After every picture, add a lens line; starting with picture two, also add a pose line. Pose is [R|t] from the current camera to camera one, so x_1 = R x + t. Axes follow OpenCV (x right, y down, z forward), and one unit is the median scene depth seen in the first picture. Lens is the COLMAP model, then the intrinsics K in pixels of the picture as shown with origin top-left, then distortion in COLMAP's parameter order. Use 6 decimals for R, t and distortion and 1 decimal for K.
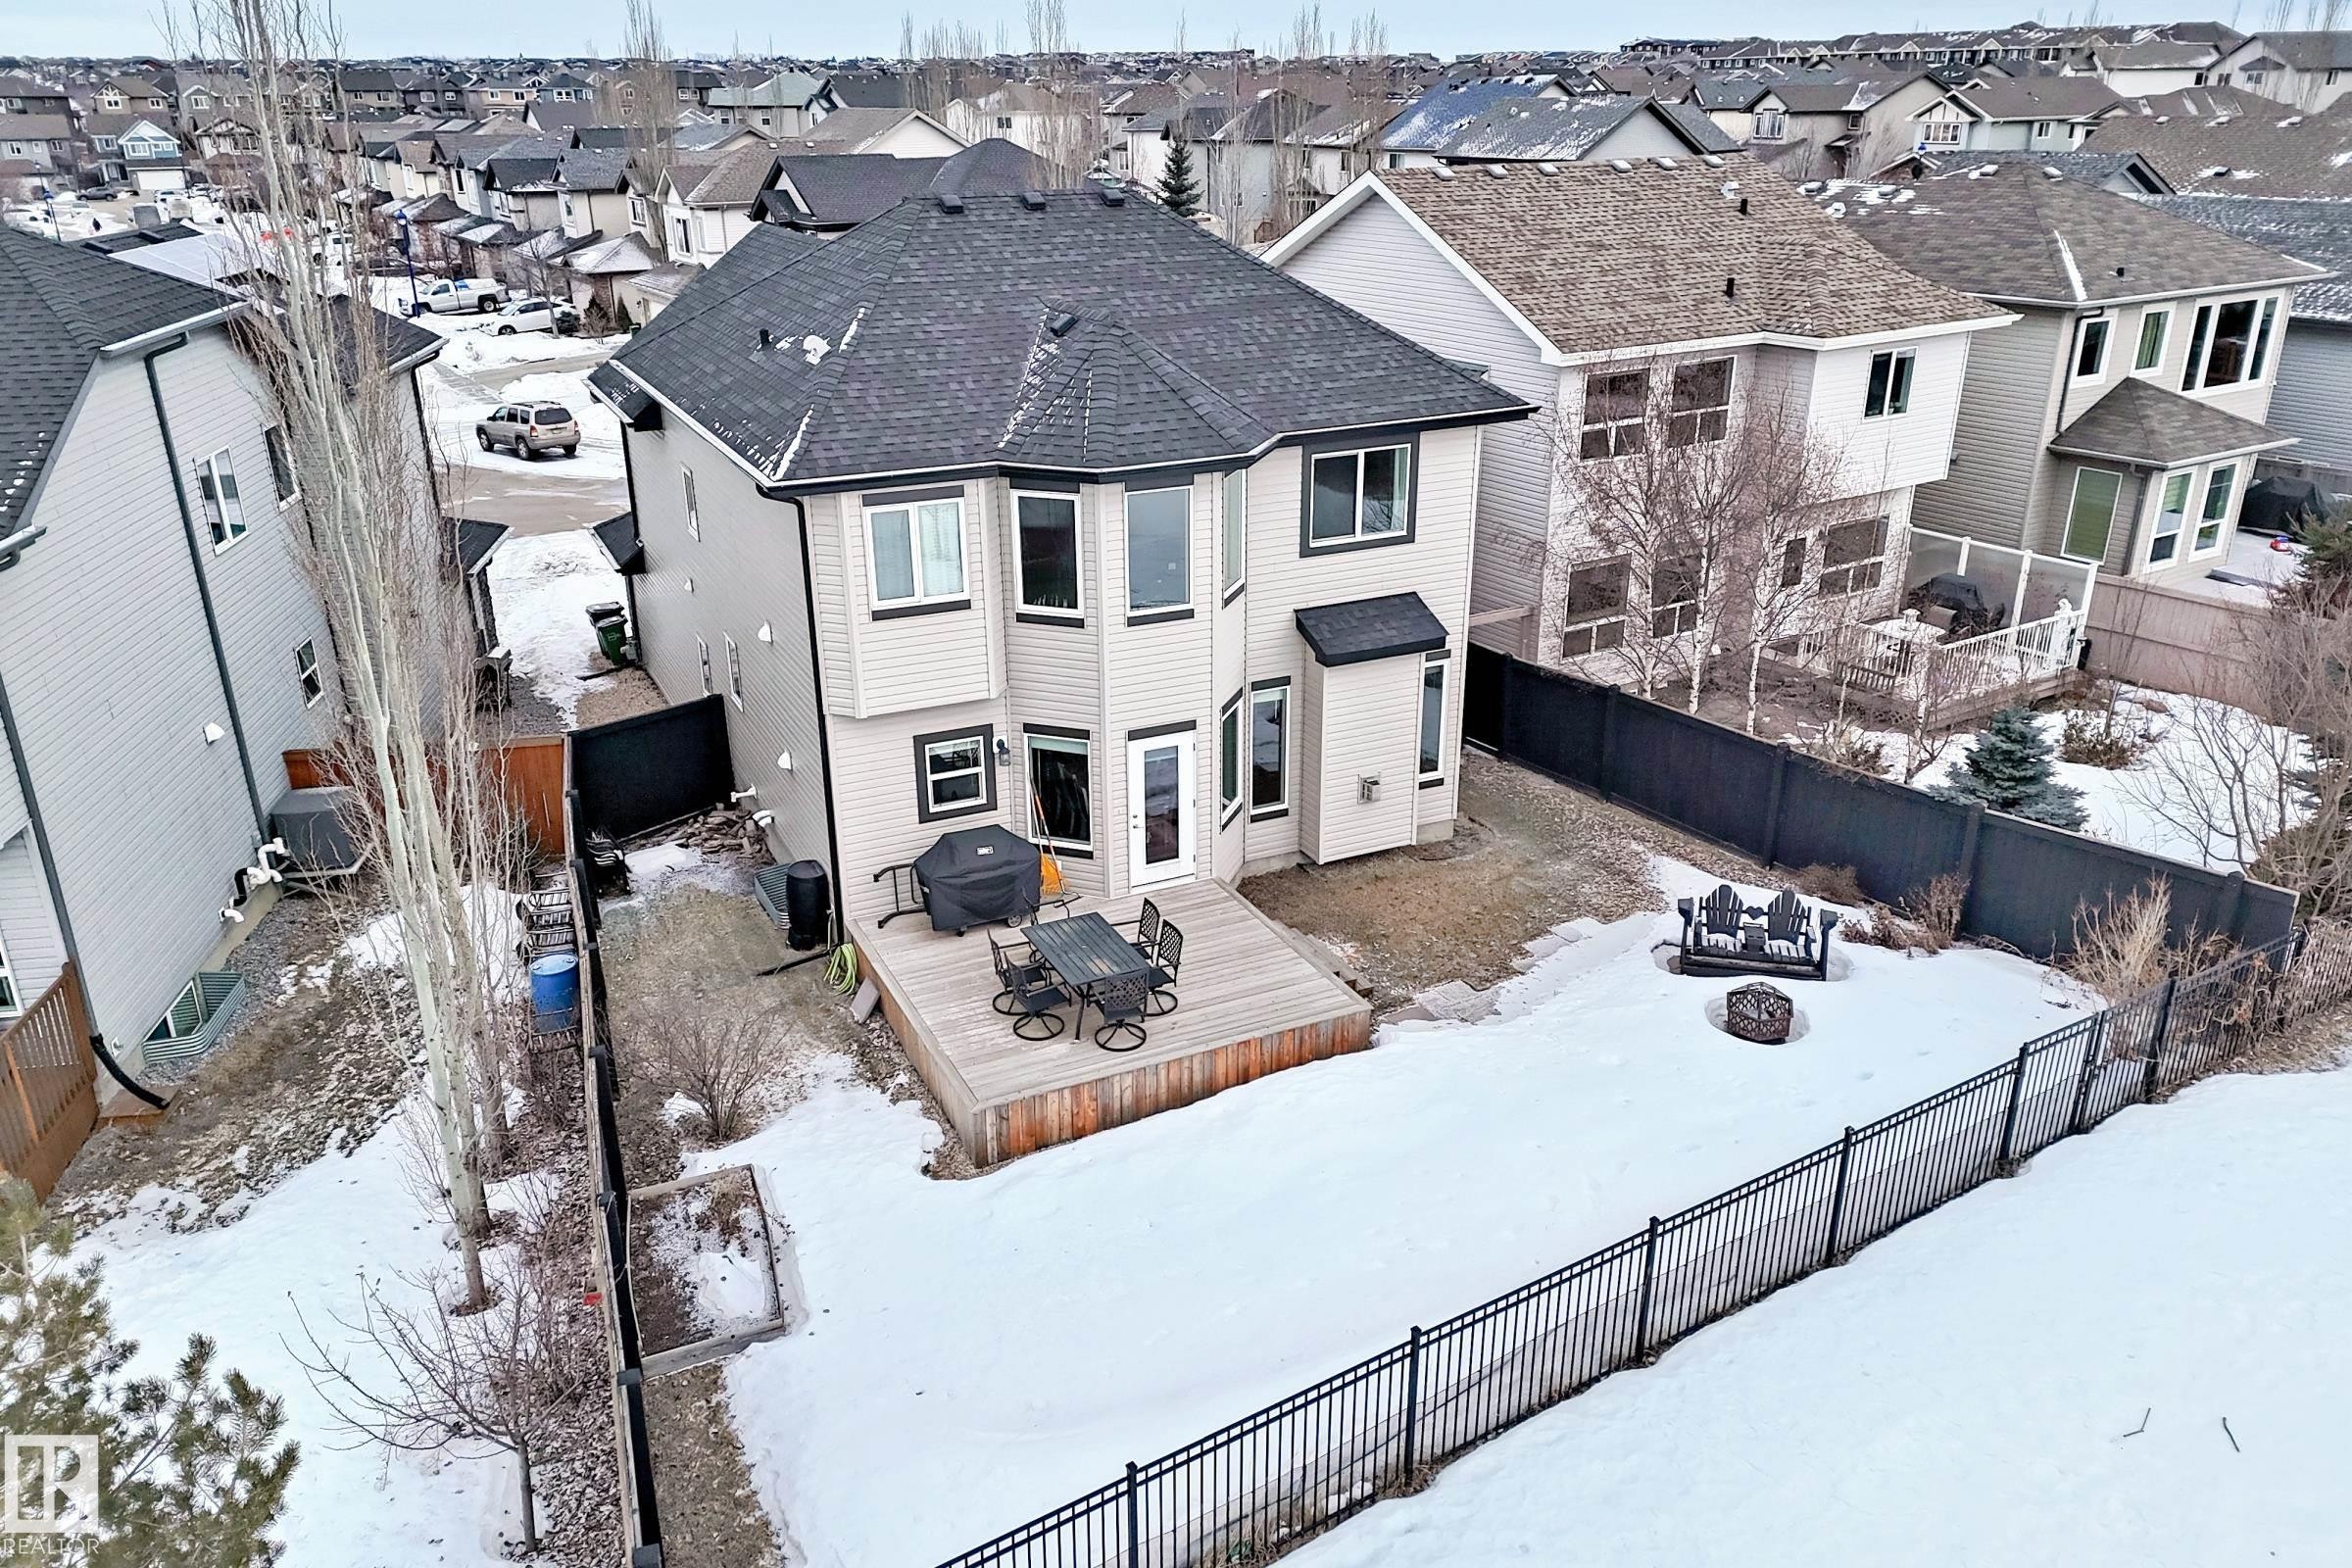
lens RADIAL K [[1815.7, 0, 1176.0], [0, 1815.7, 784.0], [0, 0, 1]] dist [0.102718, -0.089683]
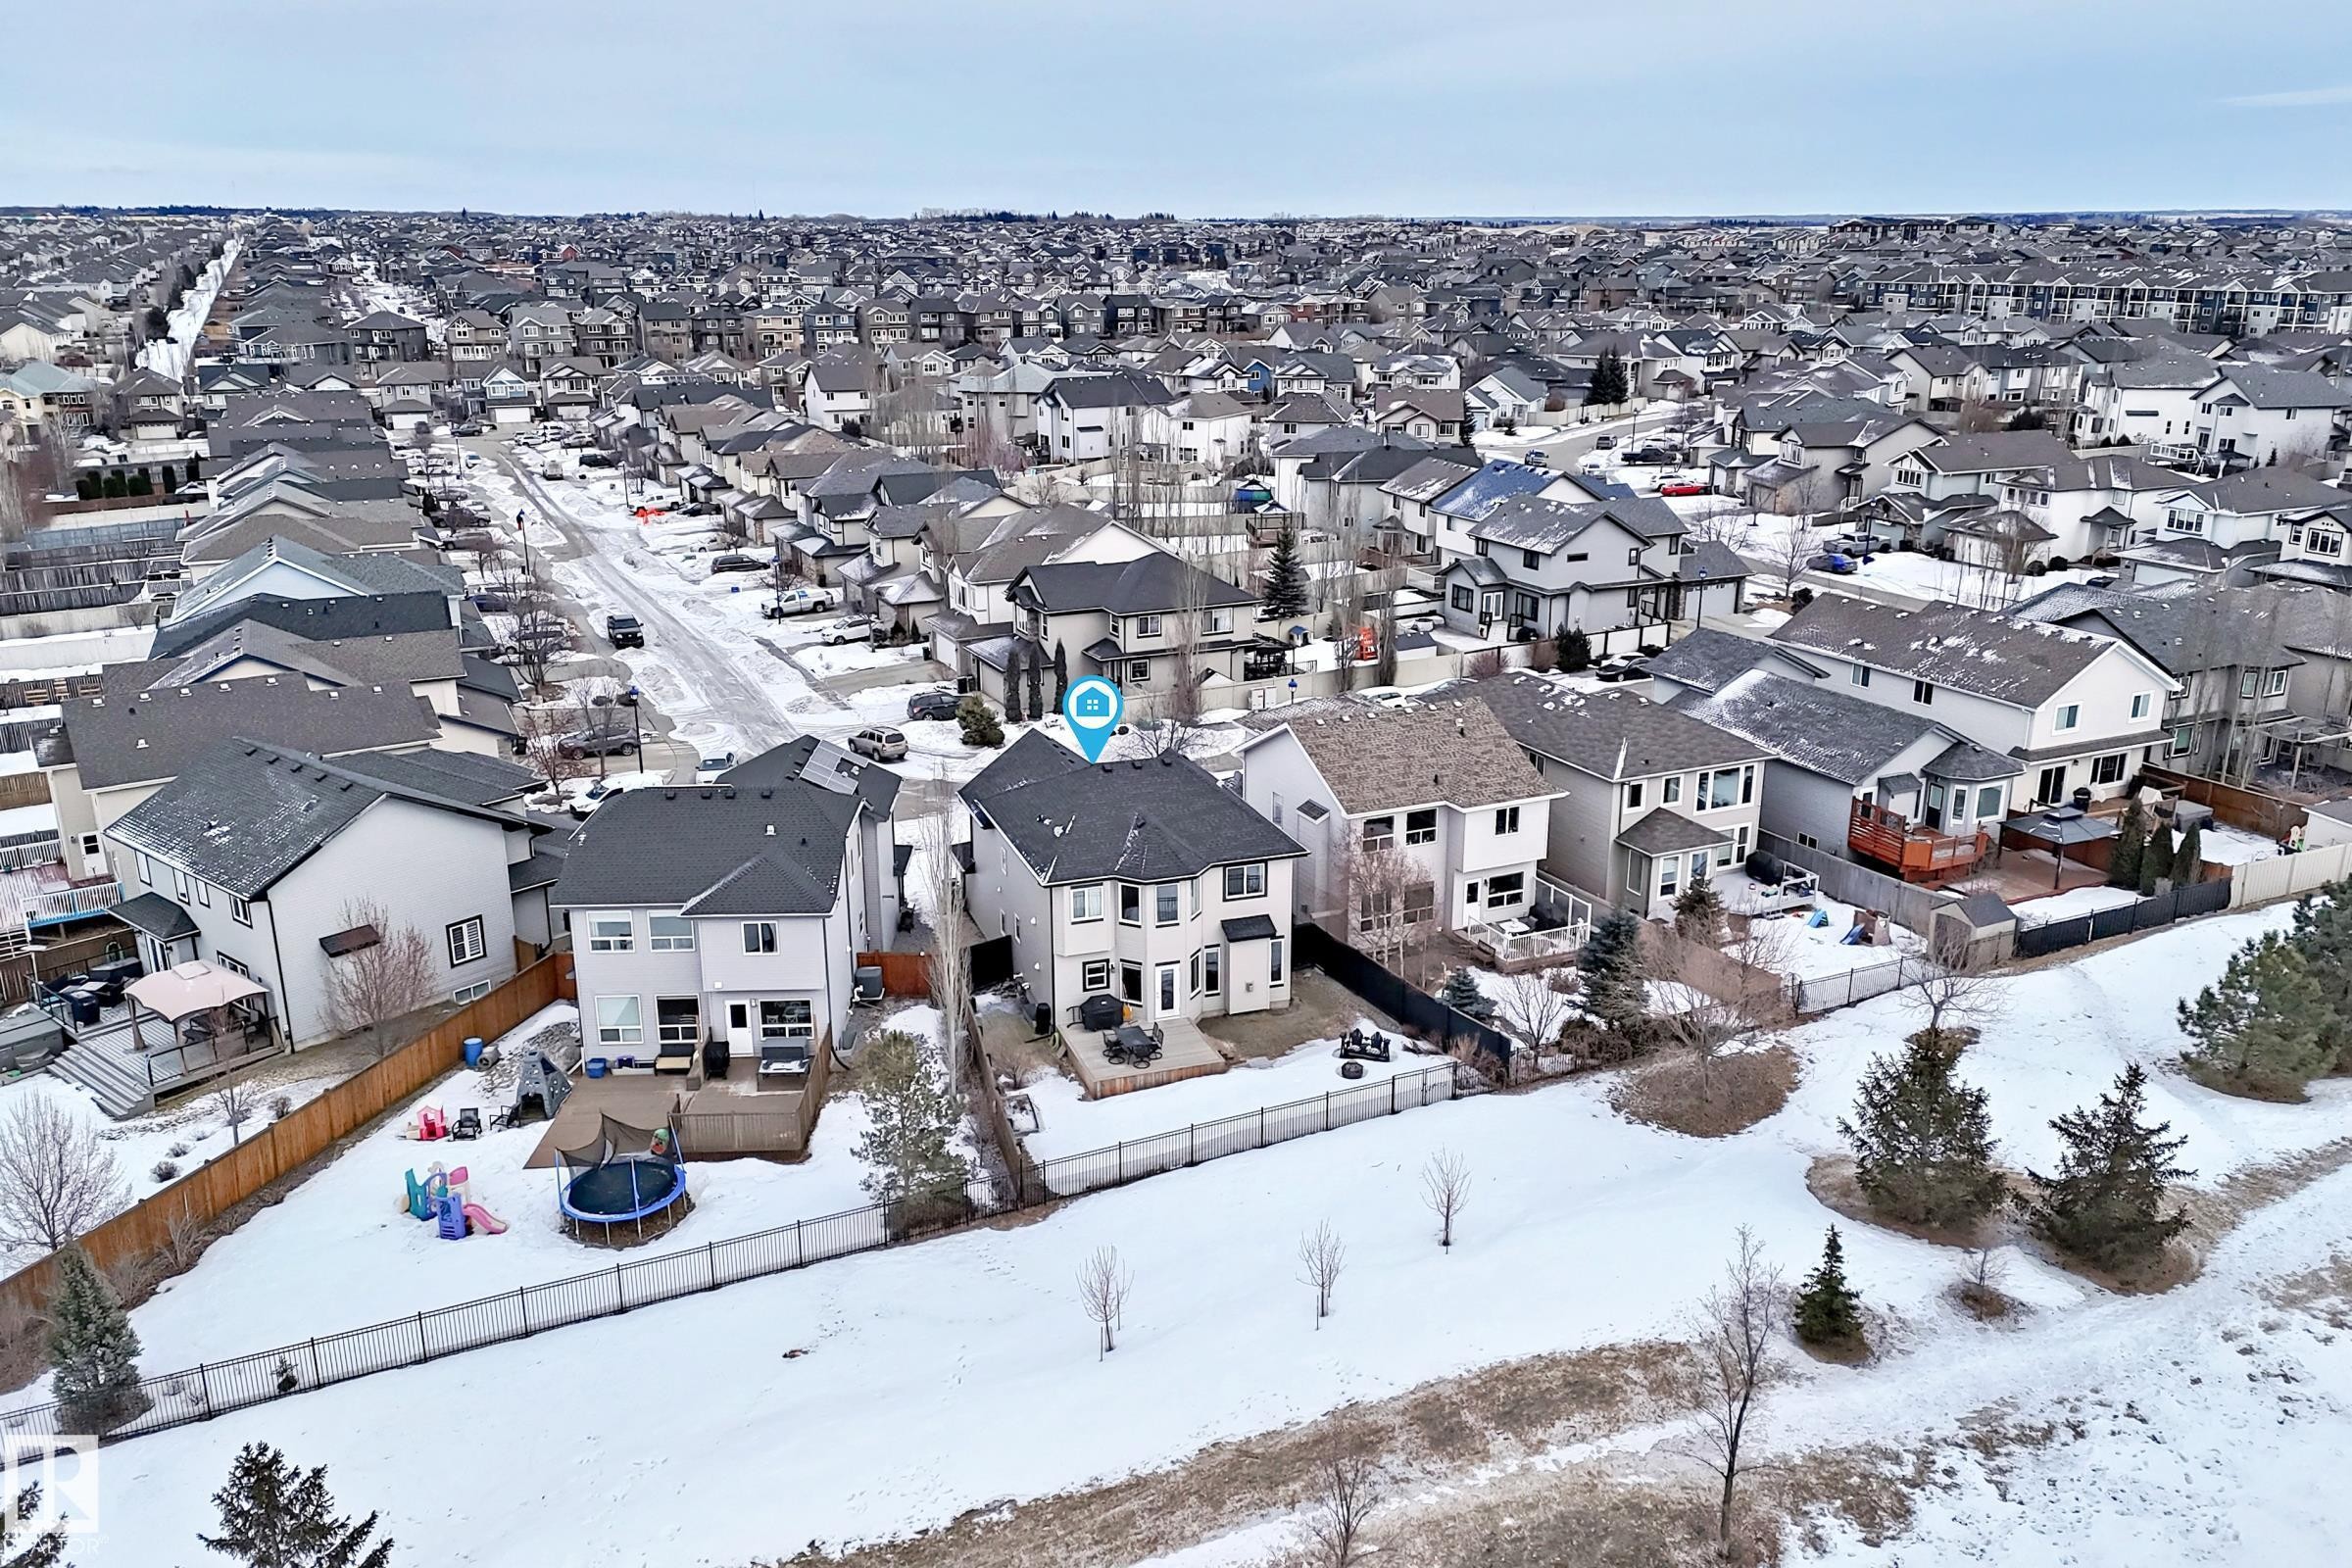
lens RADIAL K [[1815.7, 0, 1176.0], [0, 1815.7, 784.0], [0, 0, 1]] dist [0.102718, -0.089683]
pose [[0.994145, 0.040496, -0.100178, 0.262074], [-0.048602, 0.995622, -0.079844, -0.077851], [0.096507, 0.084245, 0.991761, -1.747413]]
